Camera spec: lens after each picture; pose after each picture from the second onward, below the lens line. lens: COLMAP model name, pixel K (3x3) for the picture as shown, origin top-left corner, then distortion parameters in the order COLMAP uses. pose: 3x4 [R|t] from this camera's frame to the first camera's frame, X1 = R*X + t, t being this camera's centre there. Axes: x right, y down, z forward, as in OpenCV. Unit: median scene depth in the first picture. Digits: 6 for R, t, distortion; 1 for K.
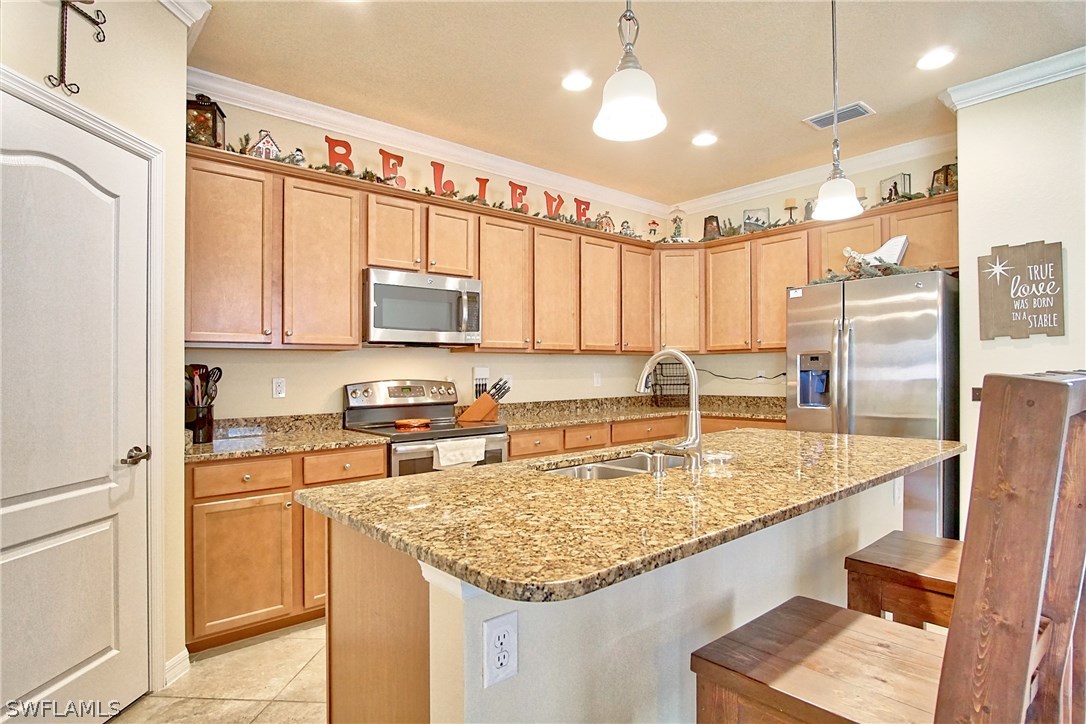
lens RADIAL K [[581.0, 0, 543.0], [0, 581.0, 362.0], [0, 0, 1]] dist [-0.024345, 0.000882]
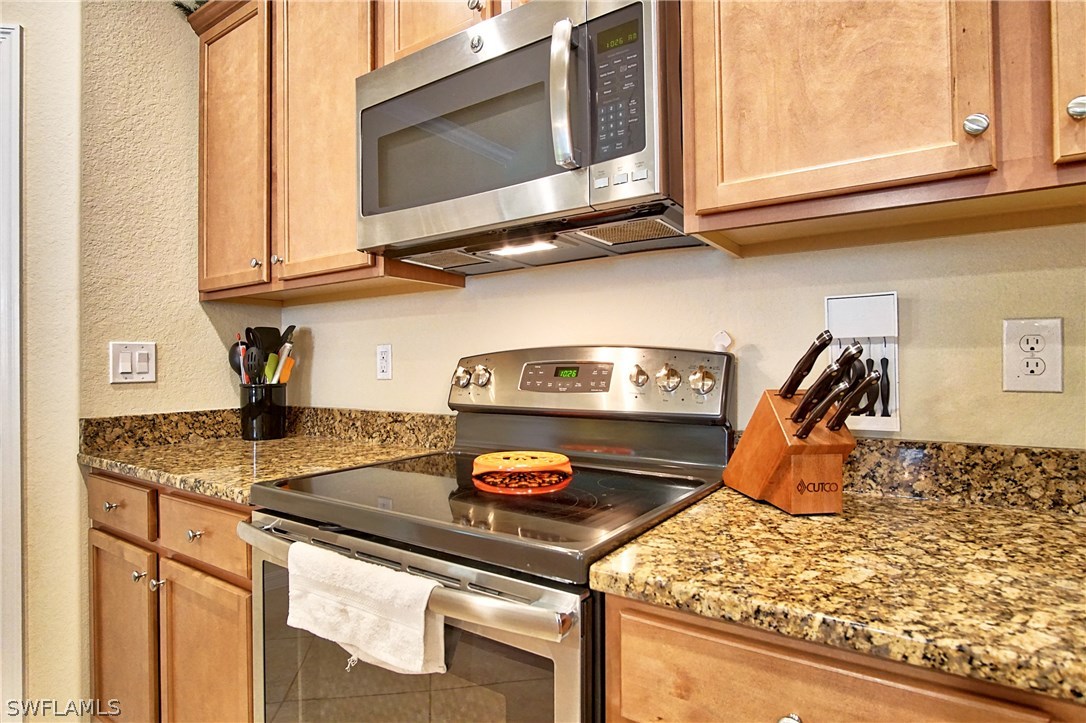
lens RADIAL K [[581.0, 0, 543.0], [0, 581.0, 361.5], [0, 0, 1]] dist [-0.024345, 0.000882]
pose [[0.255152, 0.007065, -0.966875, 0.137102], [0.017984, 0.999766, 0.012051, 0.039652], [0.966734, -0.020463, 0.254965, 0.995772]]
